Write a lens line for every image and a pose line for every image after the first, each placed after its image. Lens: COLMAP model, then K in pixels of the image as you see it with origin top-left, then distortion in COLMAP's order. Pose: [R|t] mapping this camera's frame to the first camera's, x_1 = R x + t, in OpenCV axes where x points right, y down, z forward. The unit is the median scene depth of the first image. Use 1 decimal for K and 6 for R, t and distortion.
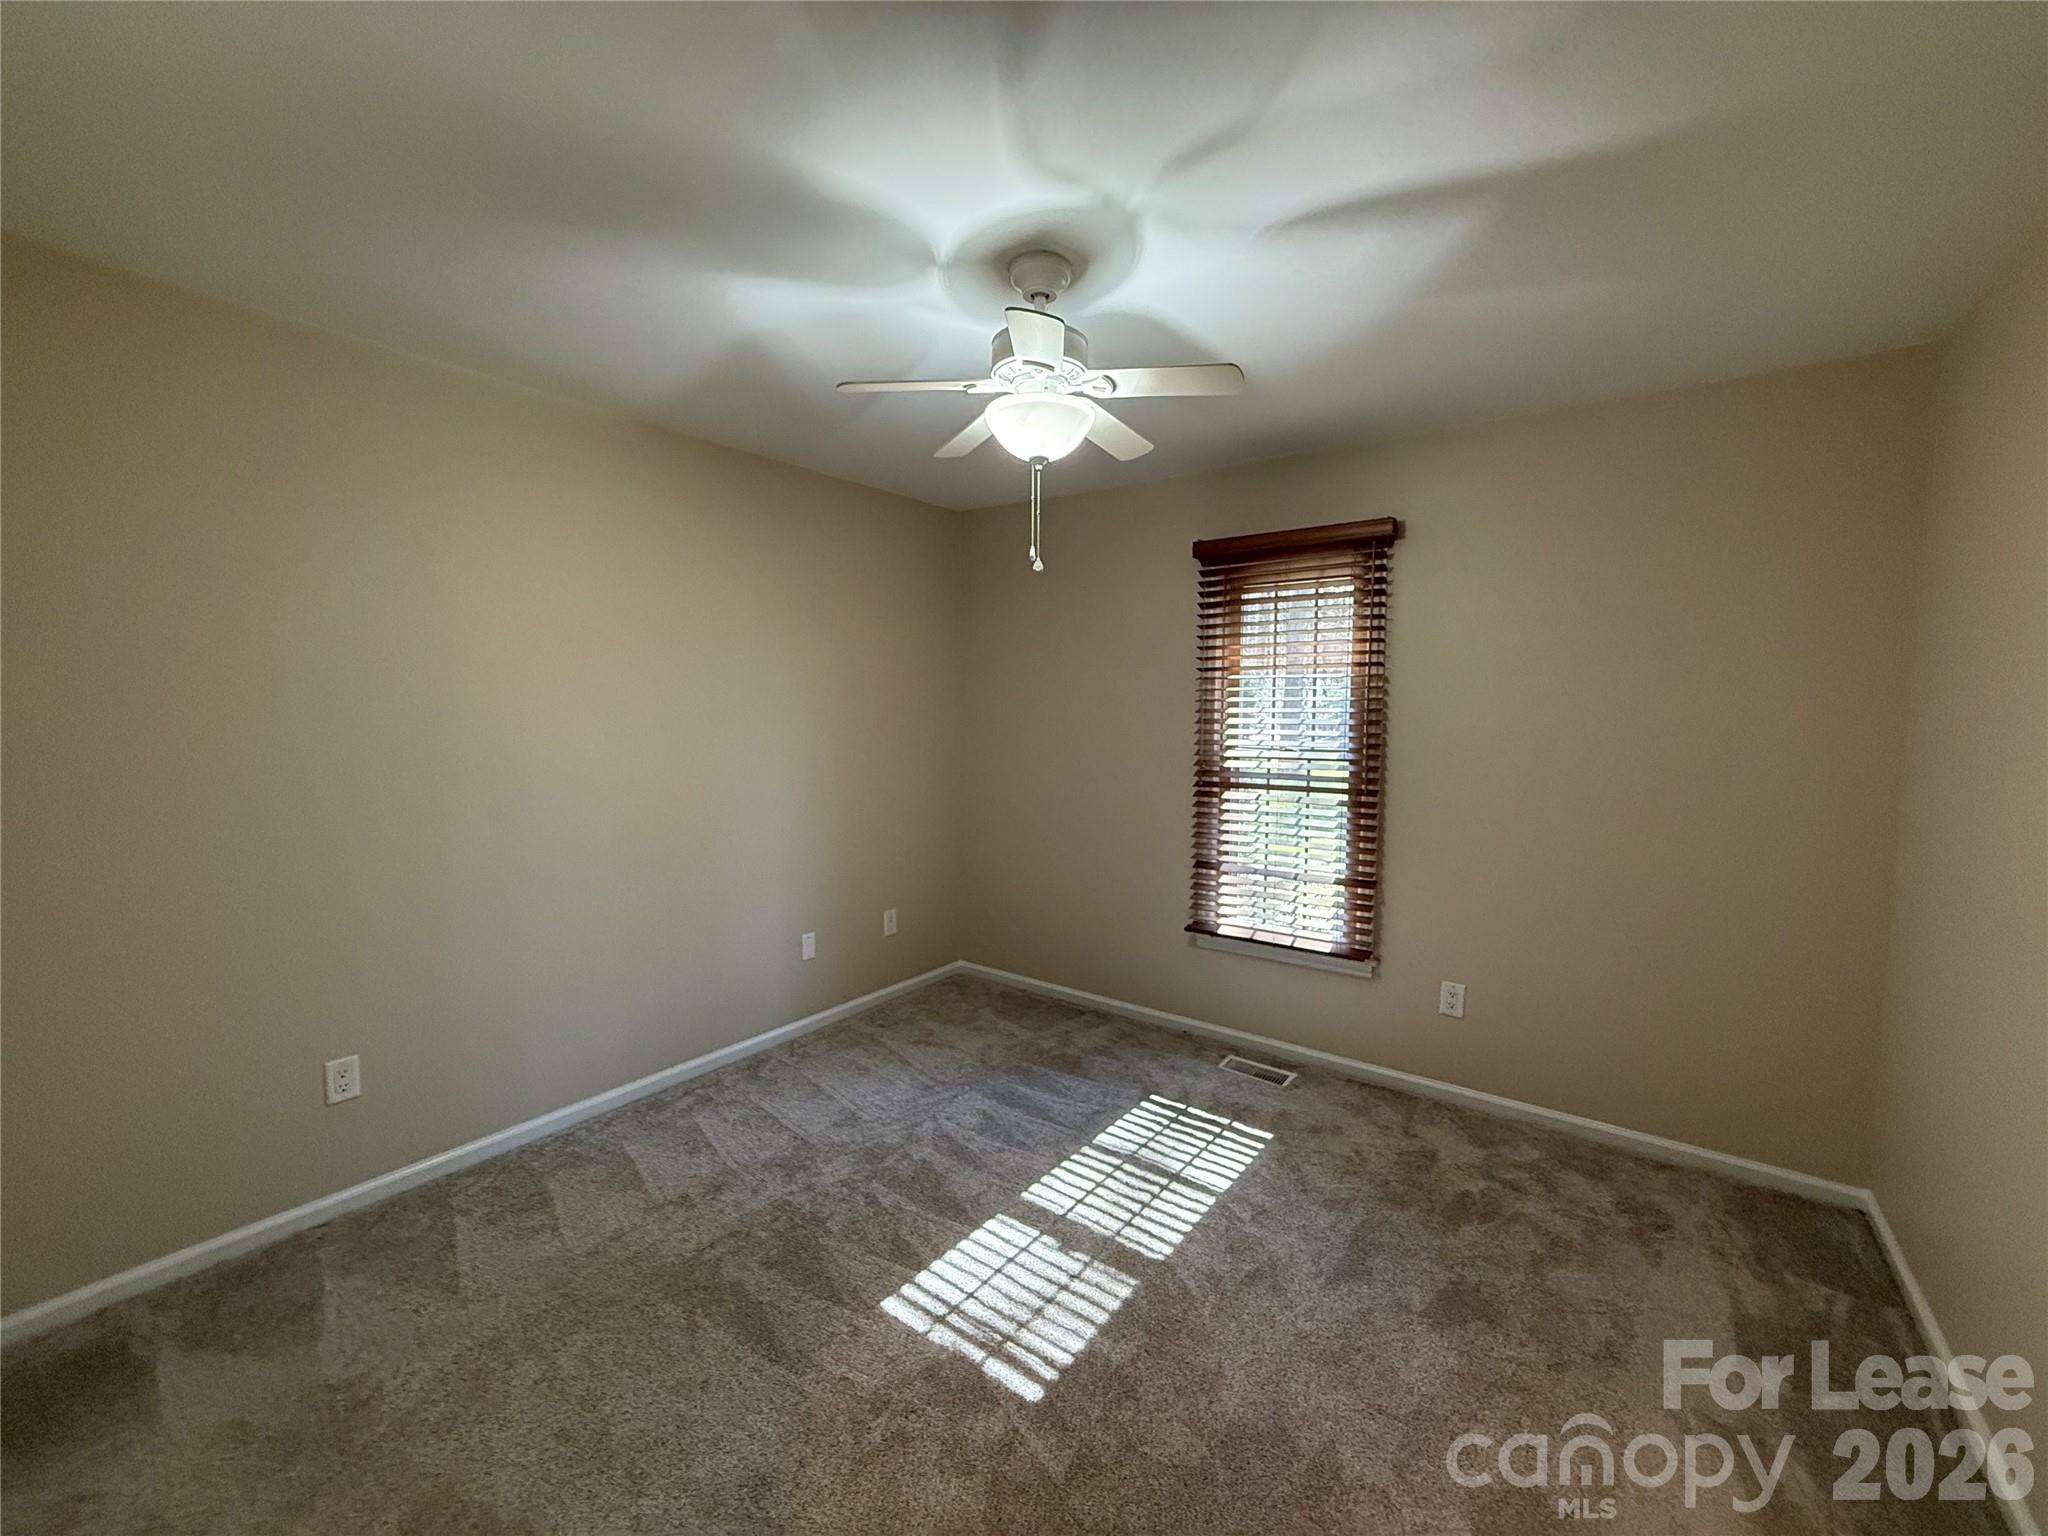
lens RADIAL K [[817.3, 0, 1026.3], [0, 817.3, 760.5], [0, 0, 1]] dist [0.000832, -0.000175]
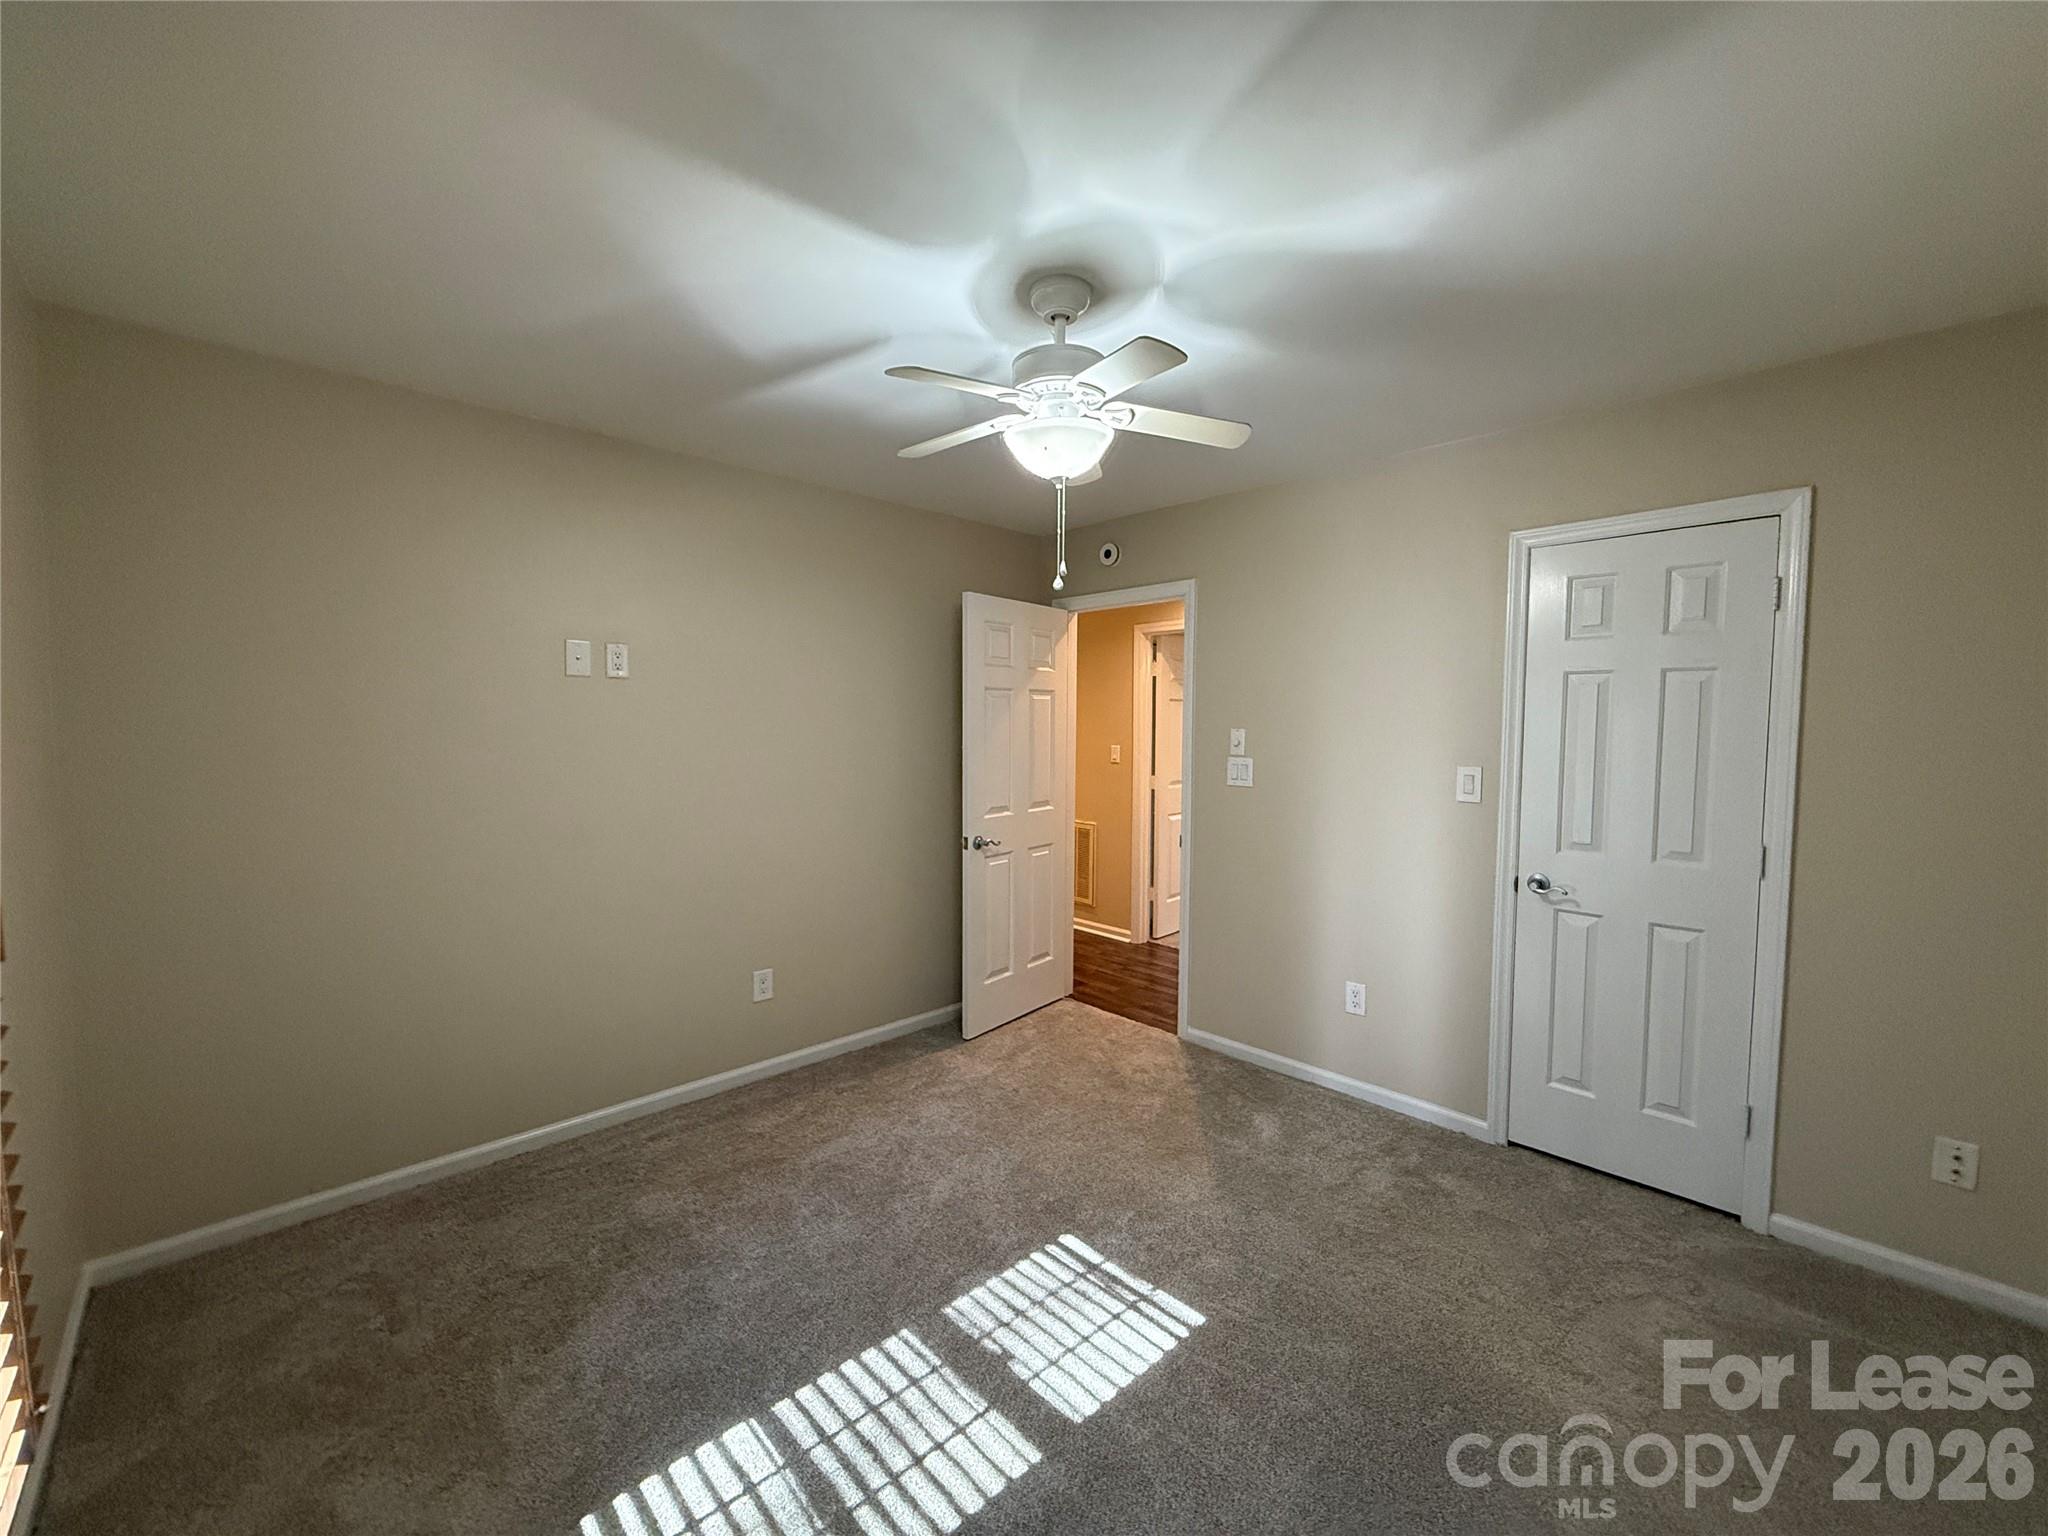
lens RADIAL K [[817.3, 0, 1023.5], [0, 817.3, 767.6], [0, 0, 1]] dist [0.000832, -0.000175]
pose [[-0.984547, -0.022598, 0.173655, -0.110222], [0.002850, 0.989440, 0.144916, -0.141074], [-0.175096, 0.143171, -0.974086, 1.810858]]
